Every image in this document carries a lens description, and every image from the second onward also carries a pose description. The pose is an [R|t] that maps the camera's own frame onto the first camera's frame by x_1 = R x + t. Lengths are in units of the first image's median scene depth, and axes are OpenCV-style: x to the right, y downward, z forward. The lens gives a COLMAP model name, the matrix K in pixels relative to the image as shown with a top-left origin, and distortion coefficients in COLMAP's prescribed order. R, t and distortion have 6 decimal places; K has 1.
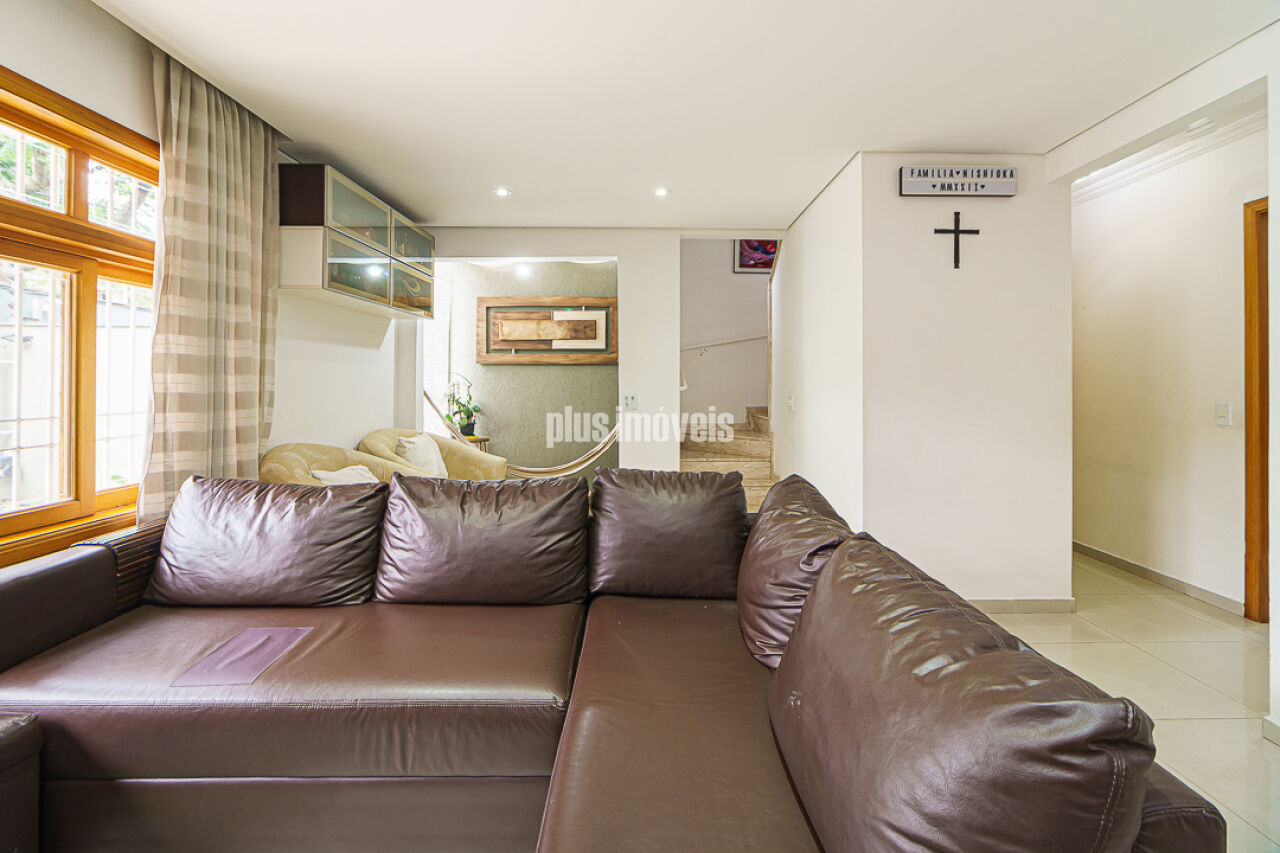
lens RADIAL K [[565.7, 0, 644.4], [0, 565.7, 376.2], [0, 0, 1]] dist [-0.002934, 0.000230]
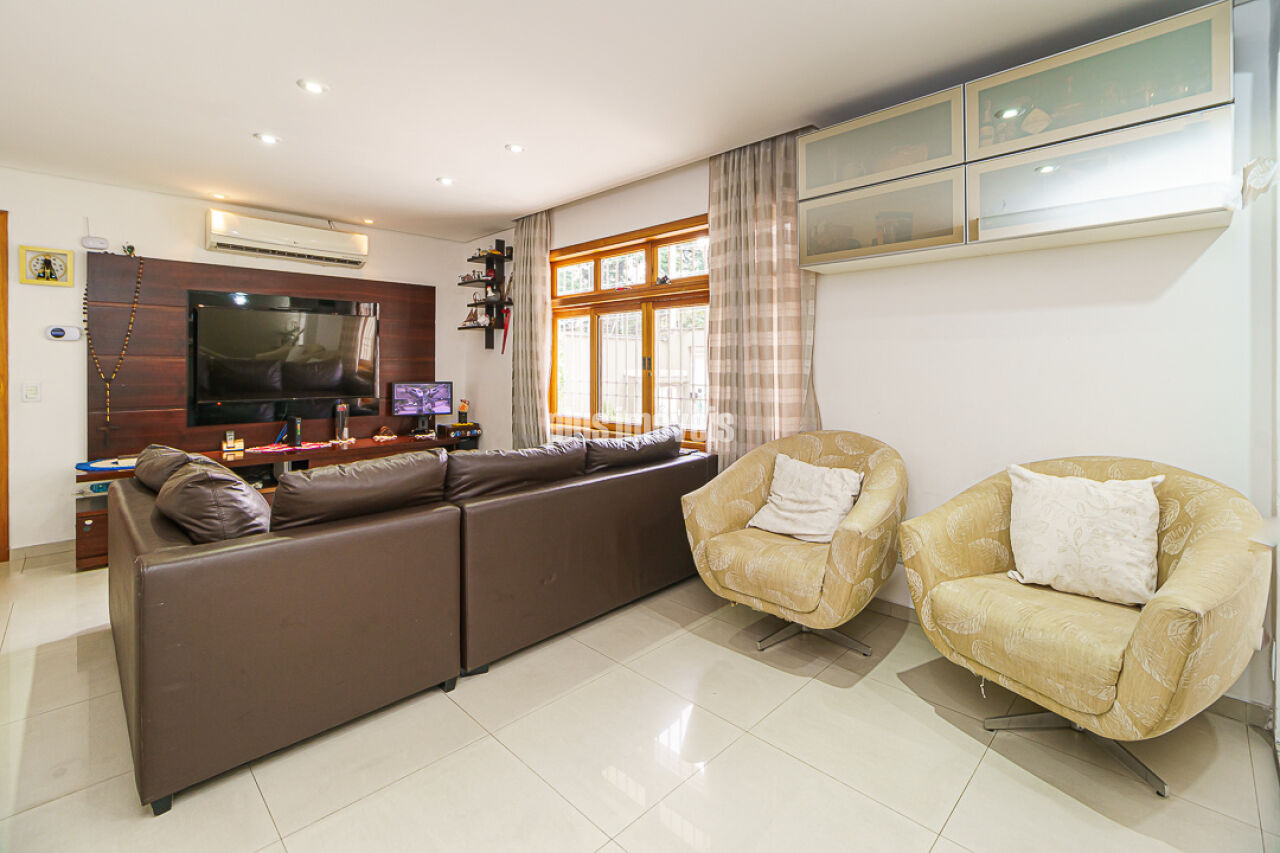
lens RADIAL K [[562.0, 0, 635.5], [0, 562.0, 361.9], [0, 0, 1]] dist [-0.009599, 0.000200]
pose [[-0.714416, -0.005541, -0.699699, 0.283005], [0.004924, 0.999904, -0.012946, 0.014441], [0.699704, -0.012694, -0.714320, 1.453882]]
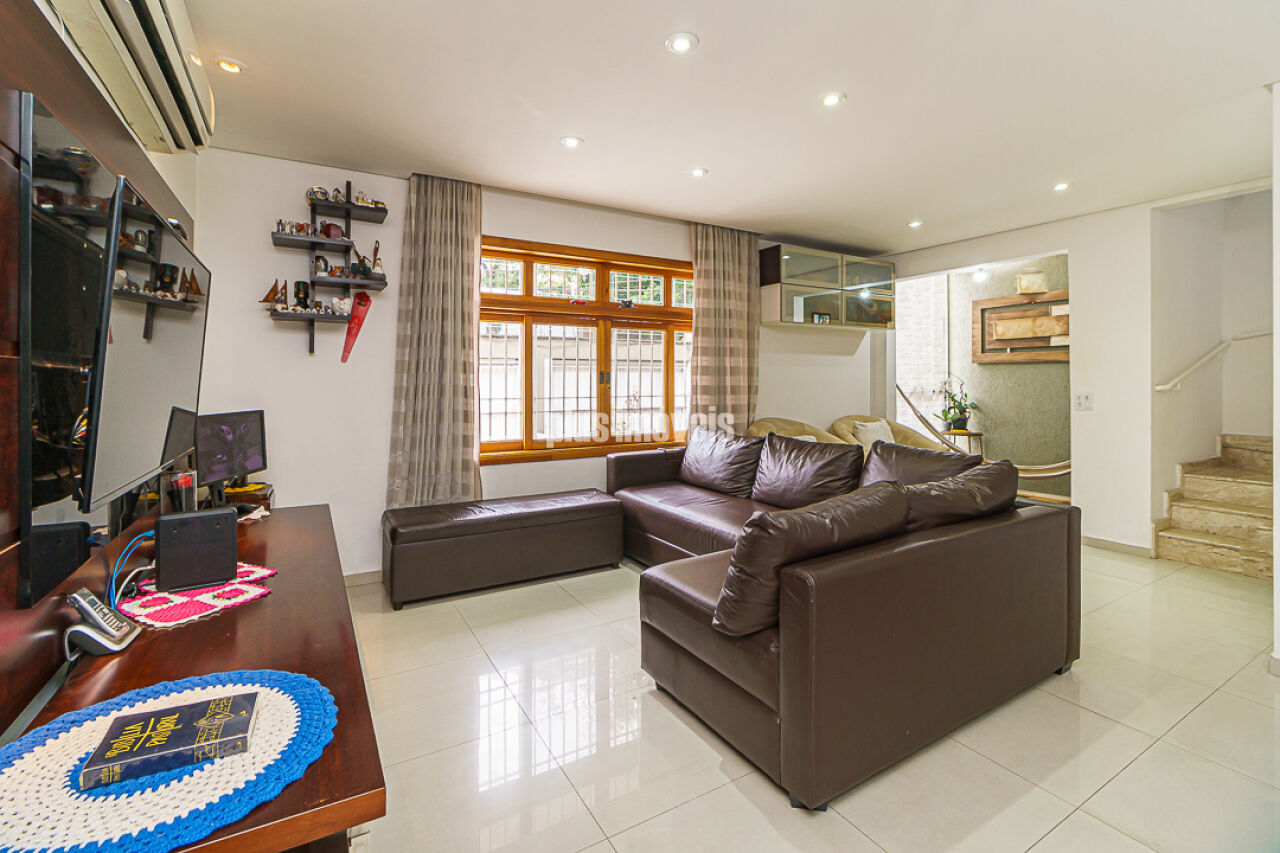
lens RADIAL K [[574.6, 0, 647.2], [0, 574.6, 375.4], [0, 0, 1]] dist [-0.011792, 0.000707]
pose [[0.509081, -0.007446, -0.860686, 0.637753], [0.007603, 0.999962, -0.004154, 0.001375], [0.860685, -0.004429, 0.509119, -0.158244]]
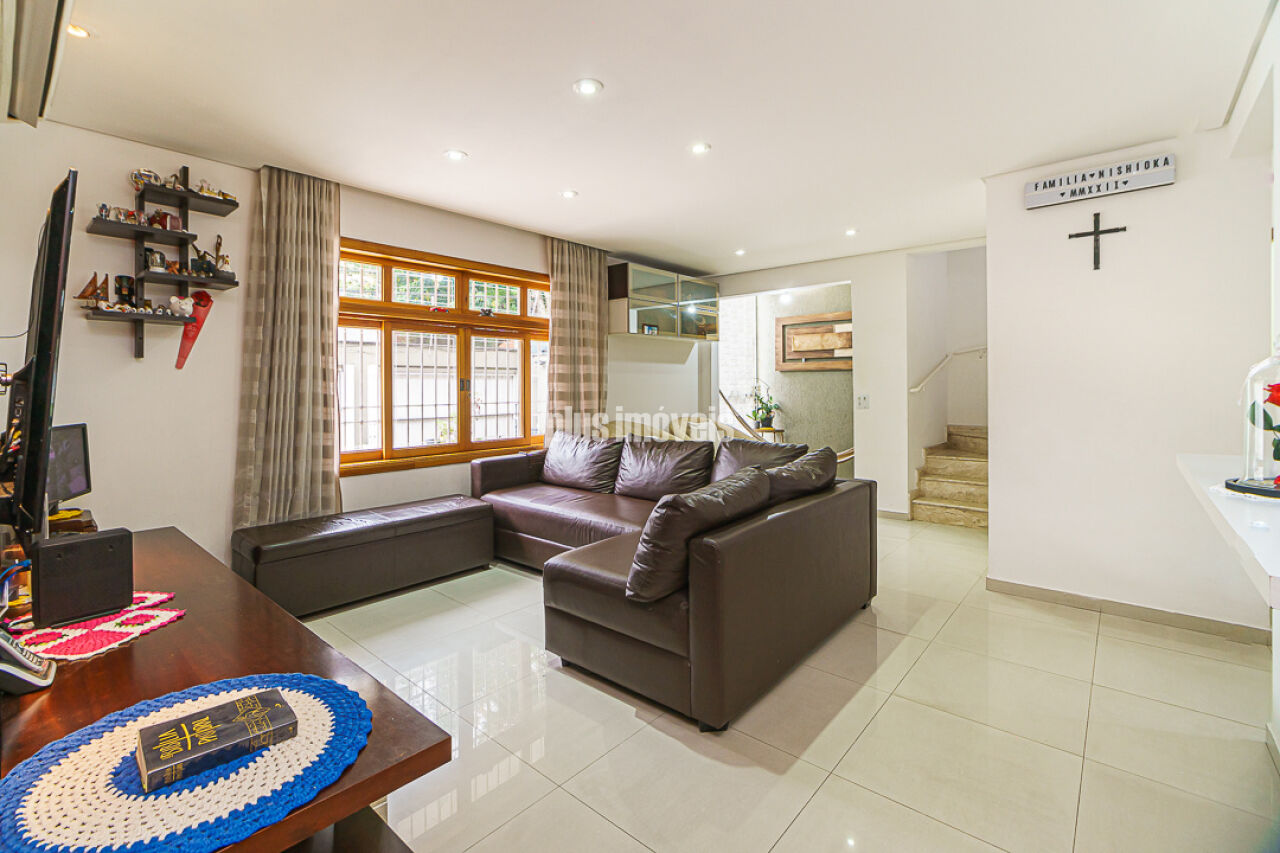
lens RADIAL K [[567.4, 0, 635.5], [0, 567.4, 383.5], [0, 0, 1]] dist [-0.010348, 0.000597]
pose [[0.745031, -0.008656, -0.666973, 0.624493], [0.012737, 0.999918, 0.001252, 0.001002], [0.666908, -0.009428, 0.745080, -0.304540]]
